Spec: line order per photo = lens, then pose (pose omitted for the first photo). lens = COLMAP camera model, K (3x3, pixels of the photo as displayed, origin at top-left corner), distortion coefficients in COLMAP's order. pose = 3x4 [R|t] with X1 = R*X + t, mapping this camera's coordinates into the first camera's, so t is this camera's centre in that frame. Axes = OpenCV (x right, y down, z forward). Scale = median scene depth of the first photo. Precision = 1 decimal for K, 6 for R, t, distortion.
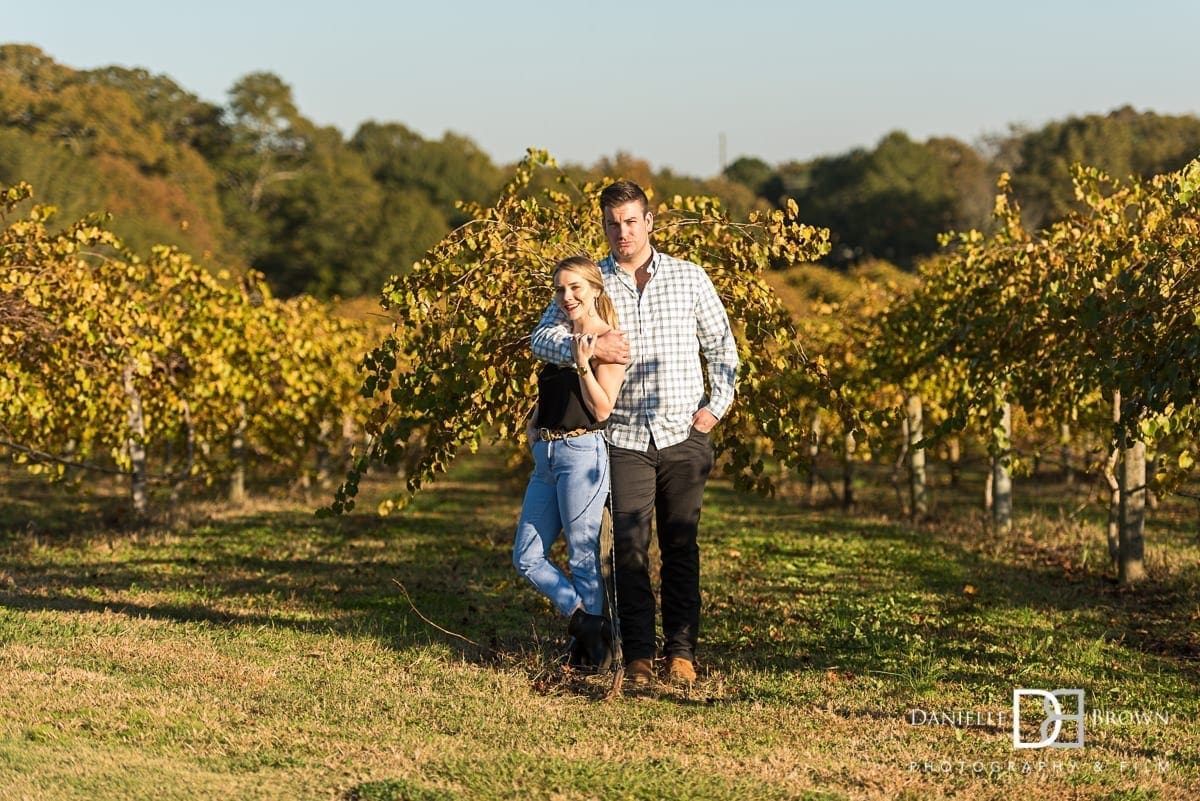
lens RADIAL K [[2947.1, 0, 600.0], [0, 2947.1, 400.5], [0, 0, 1]] dist [0.180318, -0.420025]
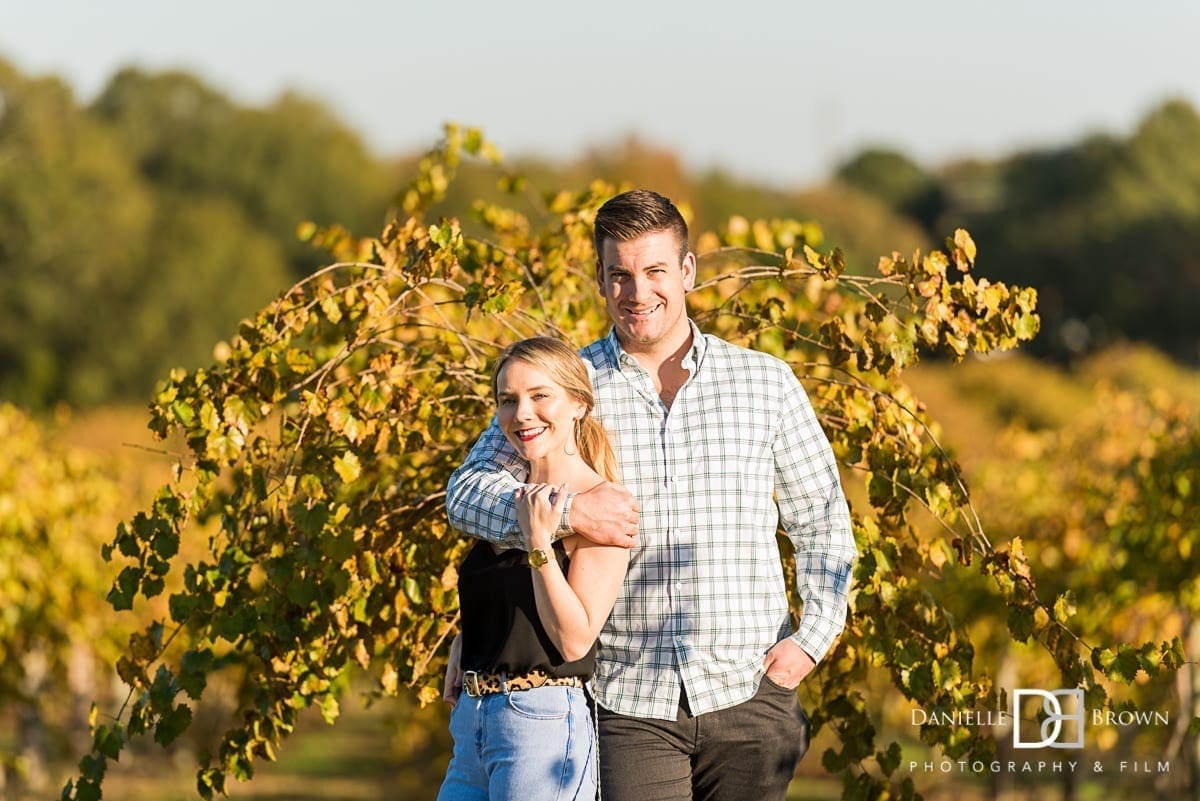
lens RADIAL K [[5668.7, 0, 599.5], [0, 5668.7, 592.6], [0, 0, 1]] dist [0.202583, 13.573869]
pose [[0.999913, 0.012107, 0.005222, -0.001879], [-0.012078, 0.999911, -0.005591, 0.000326], [-0.005289, 0.005527, 0.999971, 0.023959]]
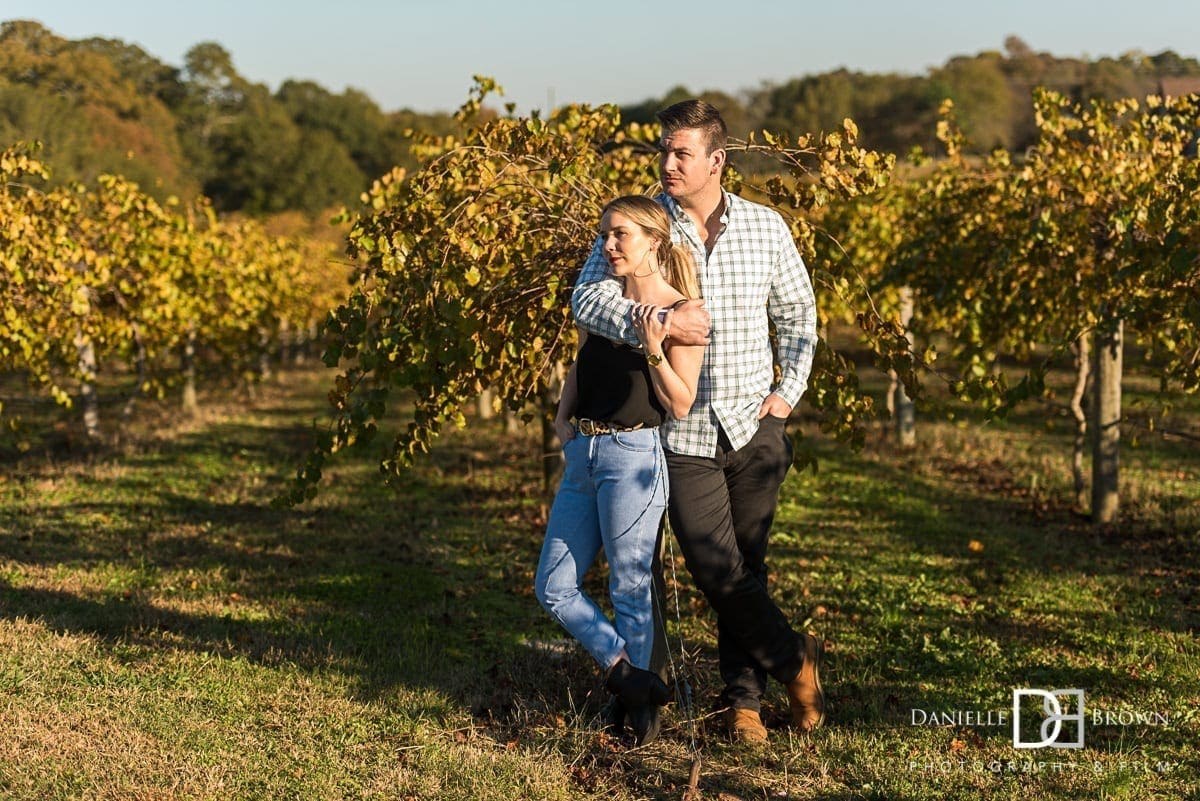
lens RADIAL K [[2350.6, 0, 597.5], [0, 2350.6, 438.8], [0, 0, 1]] dist [0.194837, -0.165171]
pose [[0.998841, -0.010348, 0.047002, -0.036670], [0.007519, 0.998173, 0.059955, -0.019702], [-0.047536, -0.059532, 0.997094, 0.349197]]
